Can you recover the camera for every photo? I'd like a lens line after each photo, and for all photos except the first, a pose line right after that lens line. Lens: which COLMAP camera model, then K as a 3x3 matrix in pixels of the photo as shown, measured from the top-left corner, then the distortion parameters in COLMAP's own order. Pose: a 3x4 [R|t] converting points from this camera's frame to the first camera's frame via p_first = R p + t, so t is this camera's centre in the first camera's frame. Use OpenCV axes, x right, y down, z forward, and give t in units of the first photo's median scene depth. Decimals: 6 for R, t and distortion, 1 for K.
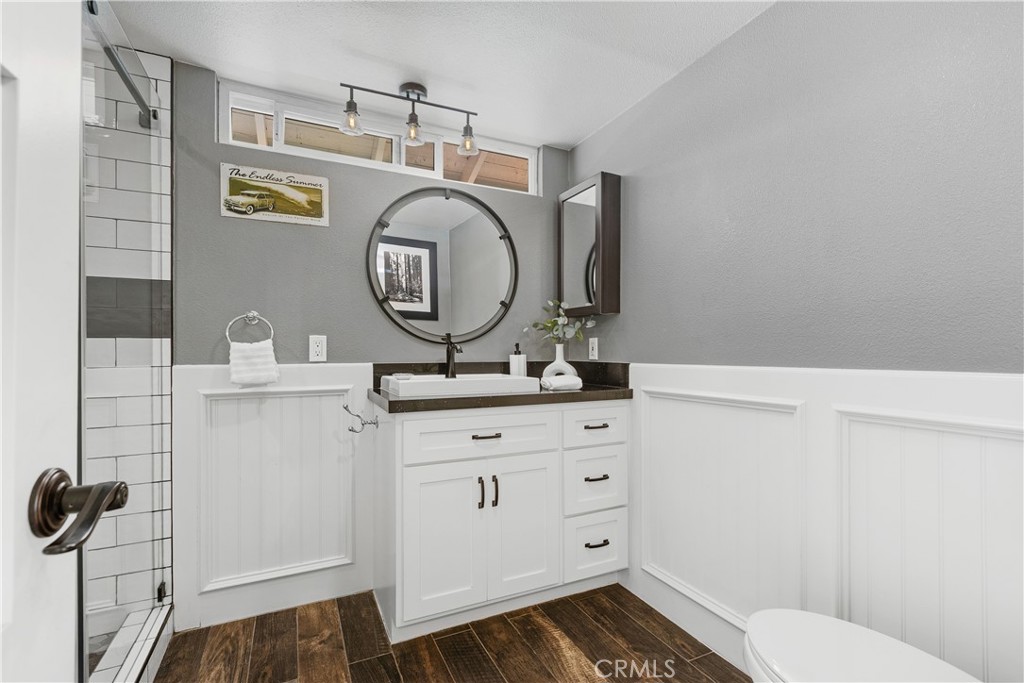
lens RADIAL K [[460.0, 0, 511.5], [0, 460.0, 347.9], [0, 0, 1]] dist [0.001210, -0.000590]
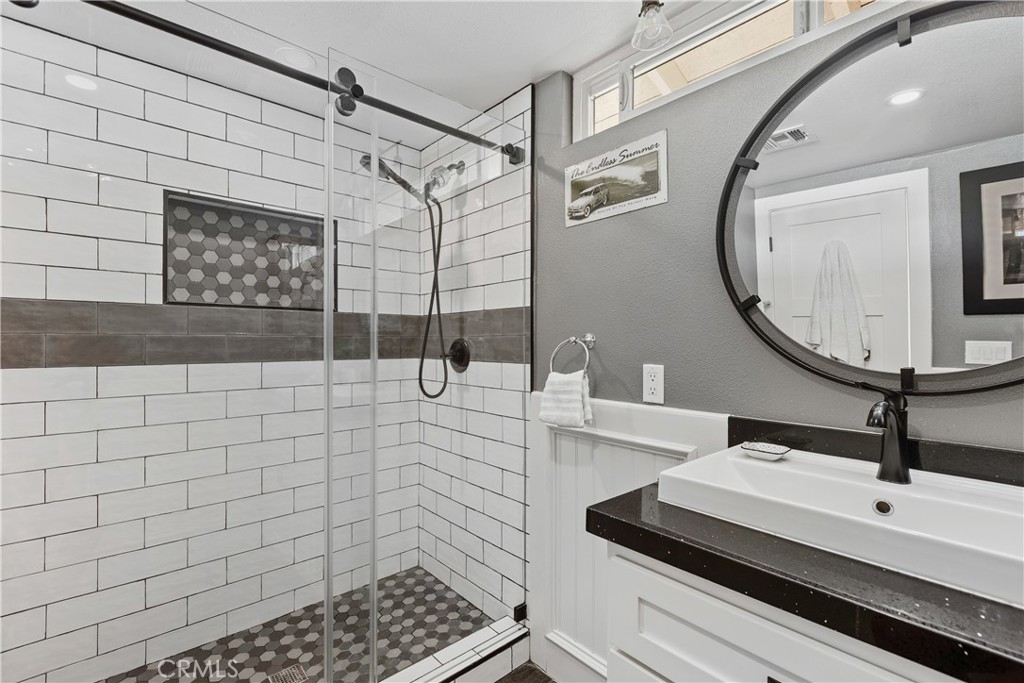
lens RADIAL K [[460.0, 0, 509.9], [0, 460.0, 337.9], [0, 0, 1]] dist [0.001210, -0.000590]
pose [[0.261717, -0.002263, -0.965142, 0.197042], [0.006446, 0.999979, -0.000597, -0.071215], [0.965123, -0.006065, 0.261727, 0.641211]]
